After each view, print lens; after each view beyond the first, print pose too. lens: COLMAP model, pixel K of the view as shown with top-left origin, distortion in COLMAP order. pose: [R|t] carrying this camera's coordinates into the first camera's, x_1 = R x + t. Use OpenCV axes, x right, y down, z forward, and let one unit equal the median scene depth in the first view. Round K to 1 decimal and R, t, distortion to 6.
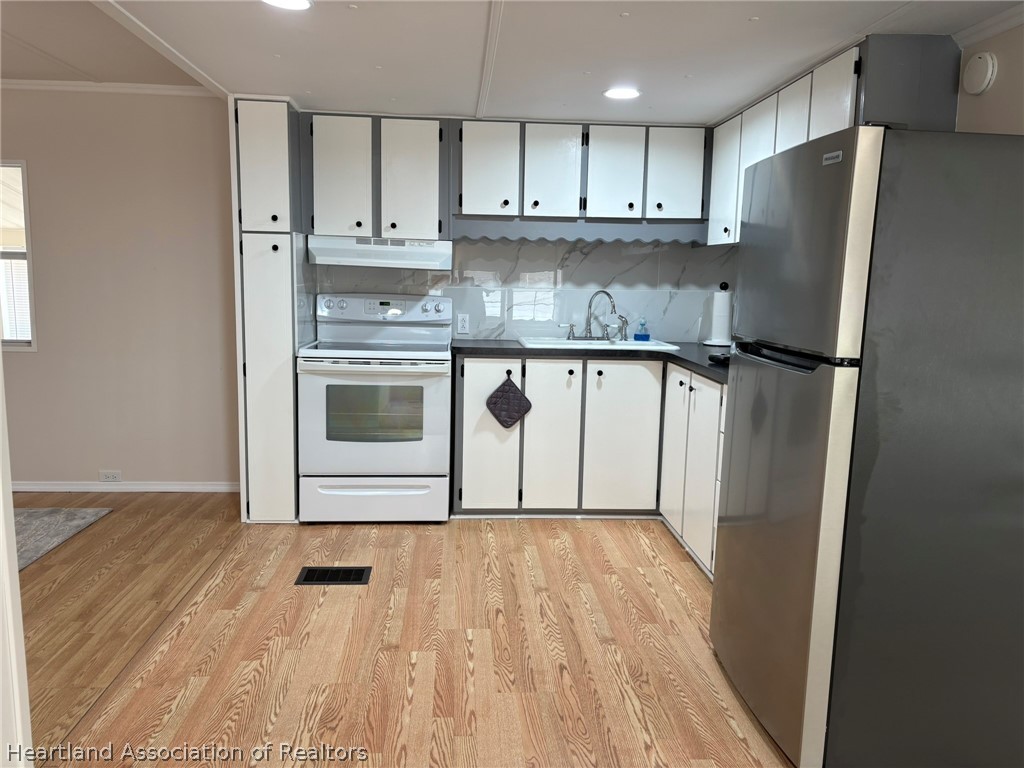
lens RADIAL K [[785.5, 0, 509.7], [0, 785.5, 391.7], [0, 0, 1]] dist [0.102140, -0.096936]
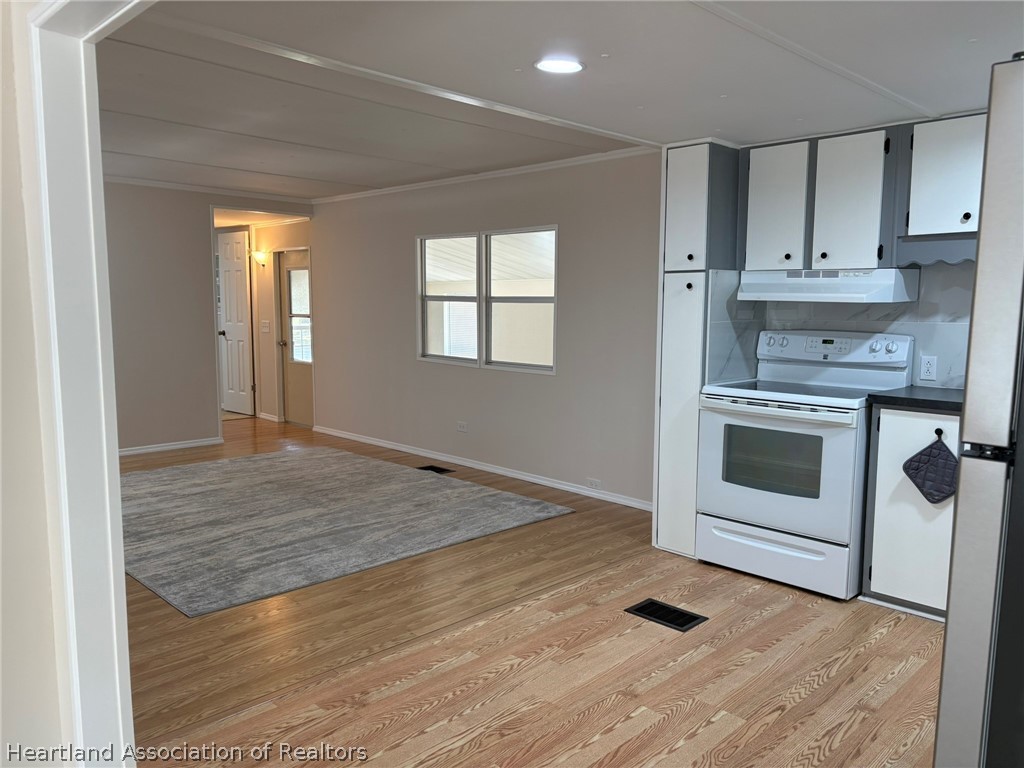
lens RADIAL K [[785.5, 0, 509.7], [0, 785.5, 391.7], [0, 0, 1]] dist [0.102140, -0.096936]
pose [[0.658443, 0.071183, -0.749257, 0.313401], [-0.103727, 0.994600, 0.003337, -0.023019], [0.745449, 0.075521, 0.662271, 0.150666]]
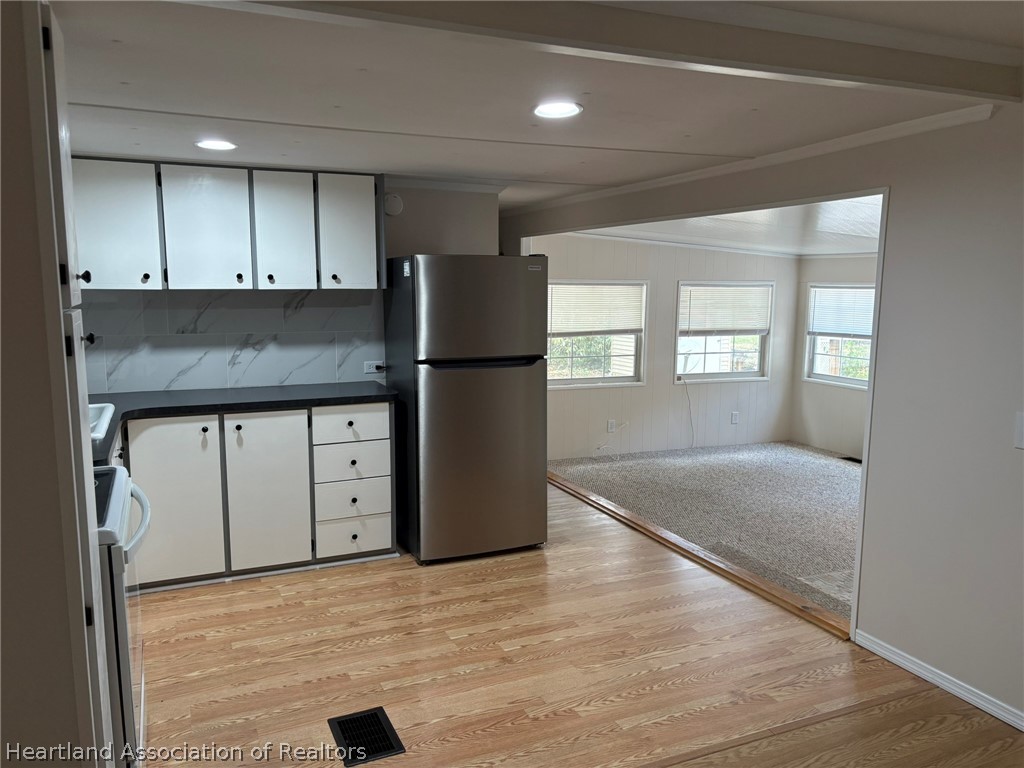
lens RADIAL K [[785.5, 0, 509.7], [0, 785.5, 391.7], [0, 0, 1]] dist [0.102140, -0.096936]
pose [[-0.347943, -0.160120, 0.923741, -0.802486], [0.126899, 0.968196, 0.215624, -0.214338], [-0.928888, 0.192247, -0.316558, 0.885665]]
